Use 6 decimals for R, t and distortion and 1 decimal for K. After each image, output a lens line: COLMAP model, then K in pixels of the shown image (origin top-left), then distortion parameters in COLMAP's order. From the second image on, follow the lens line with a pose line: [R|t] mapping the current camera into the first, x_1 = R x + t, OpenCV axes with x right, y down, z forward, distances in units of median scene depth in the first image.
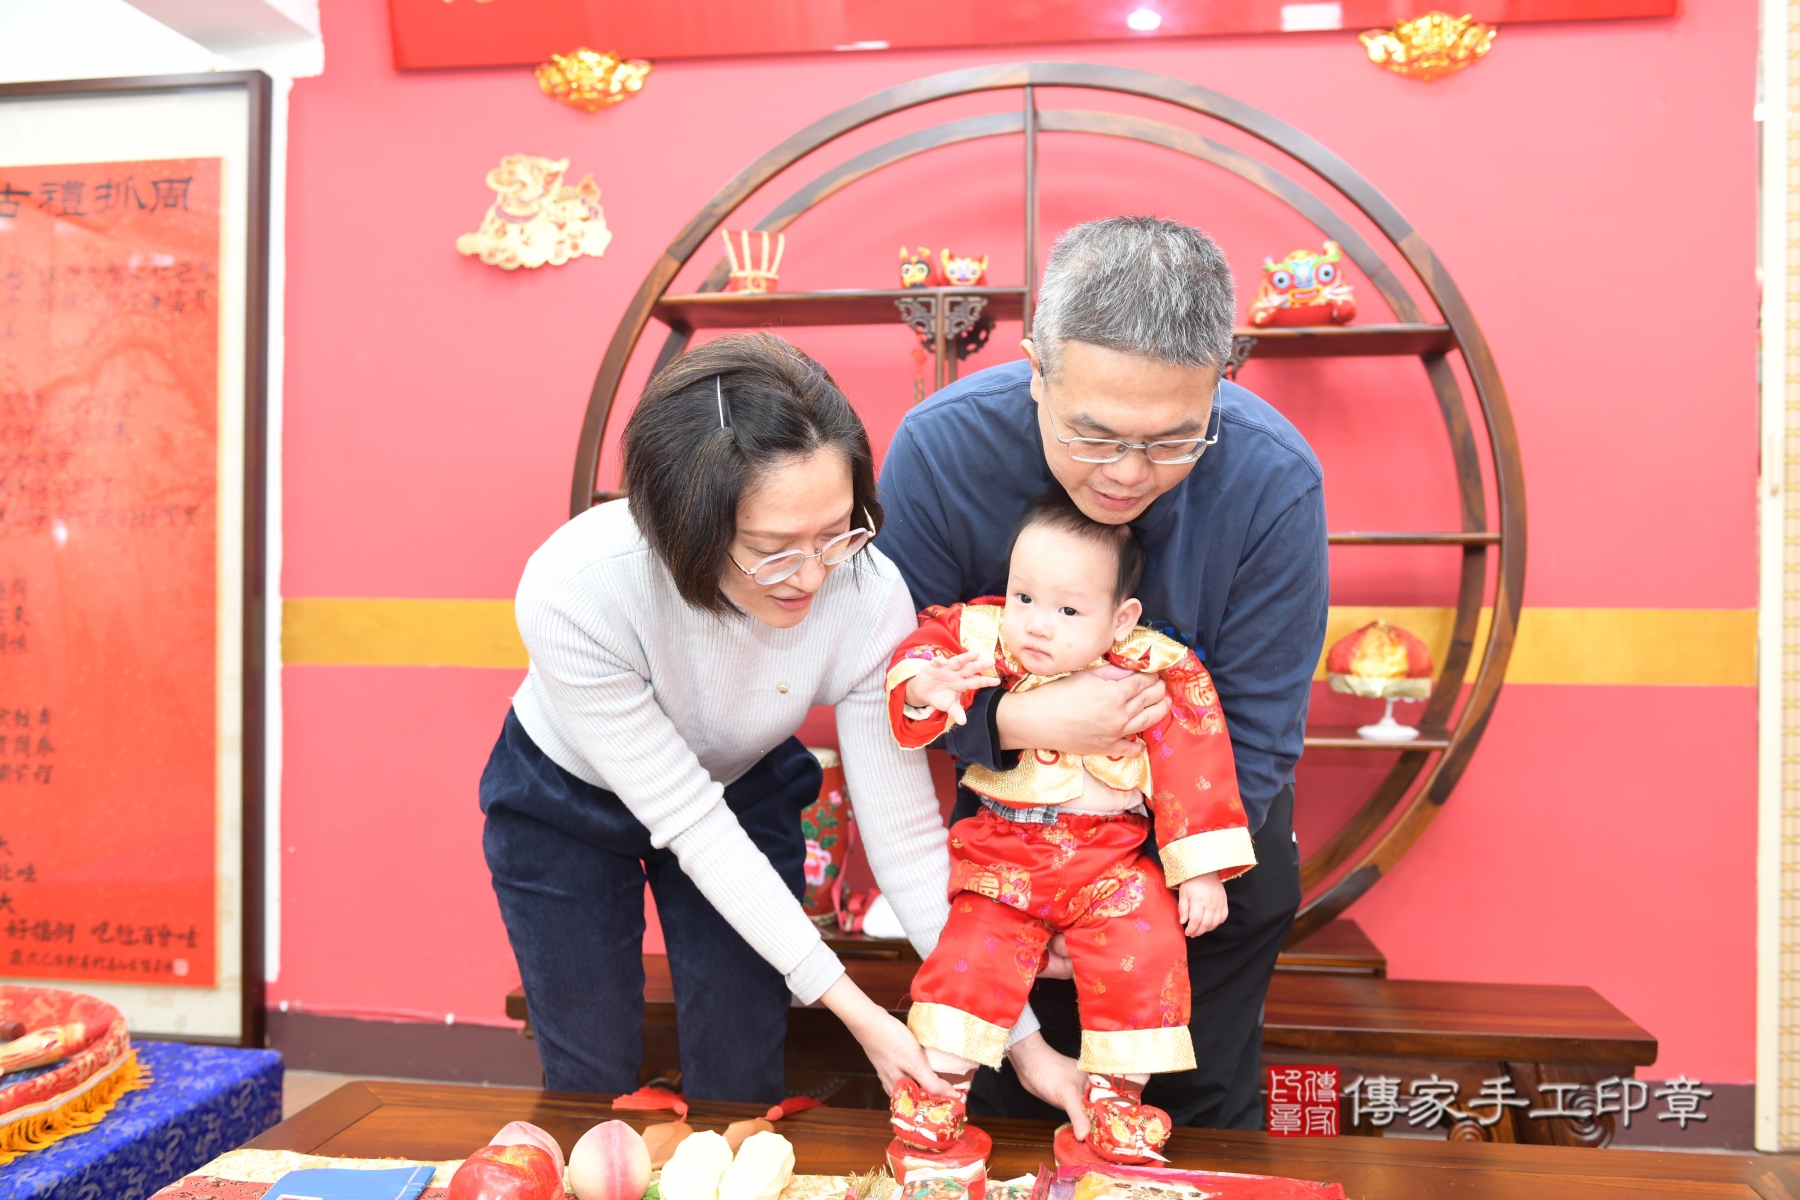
lens RADIAL K [[1433.5, 0, 900.0], [0, 1433.5, 600.0], [0, 0, 1]] dist [-0.016077, -0.004221]
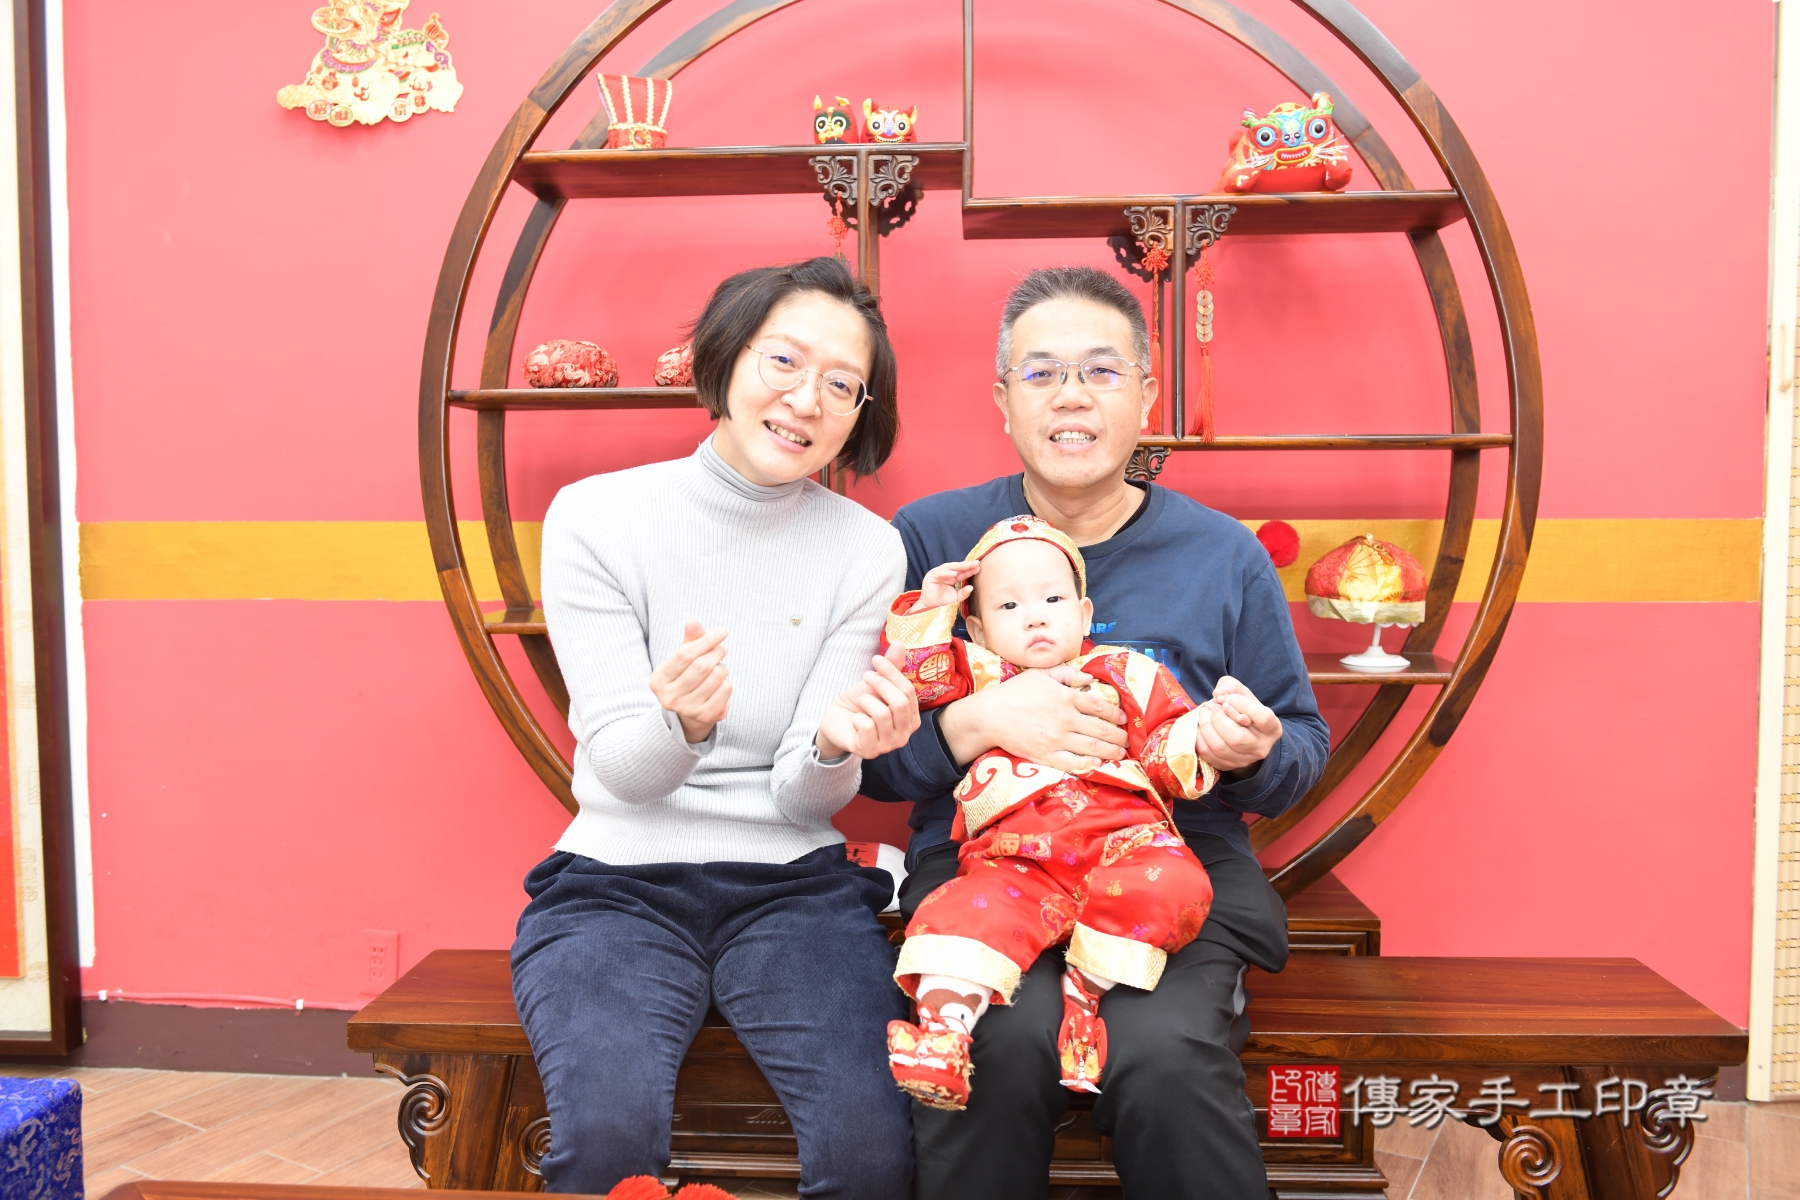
lens RADIAL K [[1433.5, 0, 900.0], [0, 1433.5, 600.0], [0, 0, 1]] dist [-0.016077, -0.004221]
pose [[0.996557, -0.015102, 0.081522, -0.021559], [0.010022, 0.998003, 0.062364, -0.003667], [-0.082301, -0.061332, 0.994719, 0.143081]]
